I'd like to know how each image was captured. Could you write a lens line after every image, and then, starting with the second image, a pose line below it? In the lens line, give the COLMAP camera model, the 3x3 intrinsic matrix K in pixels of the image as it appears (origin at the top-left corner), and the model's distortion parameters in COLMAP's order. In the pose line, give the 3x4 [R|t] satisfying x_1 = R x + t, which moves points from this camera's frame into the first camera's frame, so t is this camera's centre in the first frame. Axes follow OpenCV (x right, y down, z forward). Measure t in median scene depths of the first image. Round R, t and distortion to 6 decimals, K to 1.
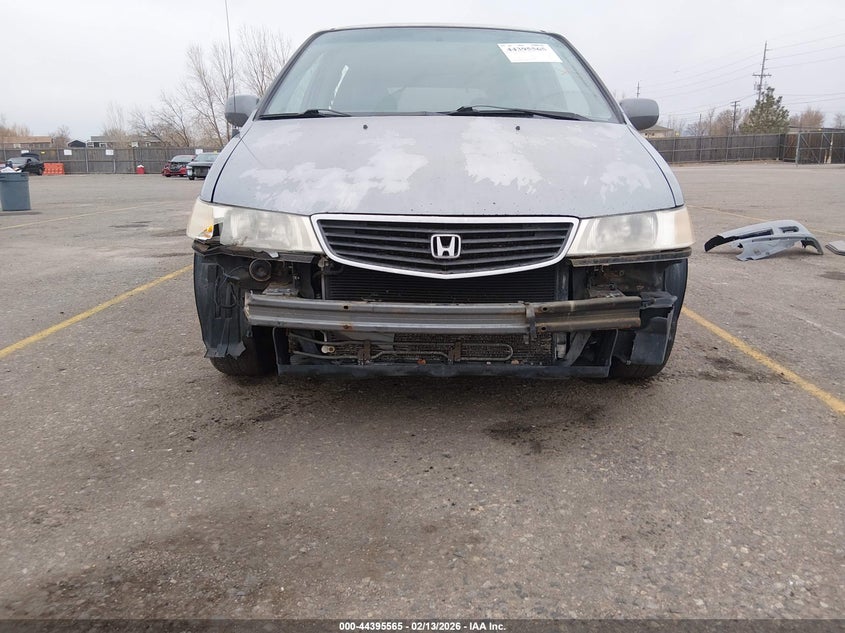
lens RADIAL K [[677.1, 0, 426.8], [0, 677.1, 323.0], [0, 0, 1]] dist [0.072346, -0.129212]
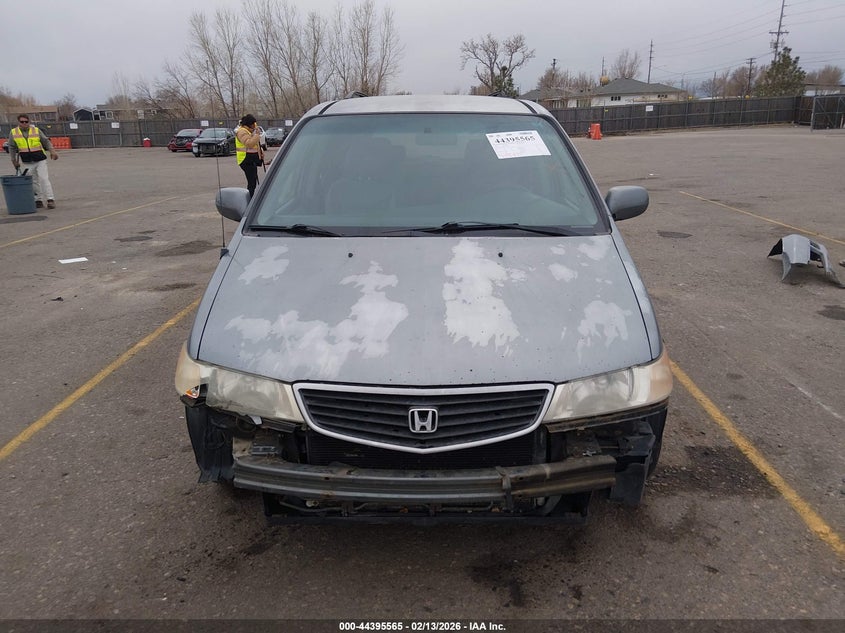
lens RADIAL K [[677.1, 0, 428.2], [0, 677.1, 310.3], [0, 0, 1]] dist [0.072346, -0.129212]
pose [[0.999803, -0.009233, -0.017576, 0.047398], [0.010289, 0.998085, 0.060994, -0.293065], [0.016979, -0.061163, 0.997983, -0.012281]]
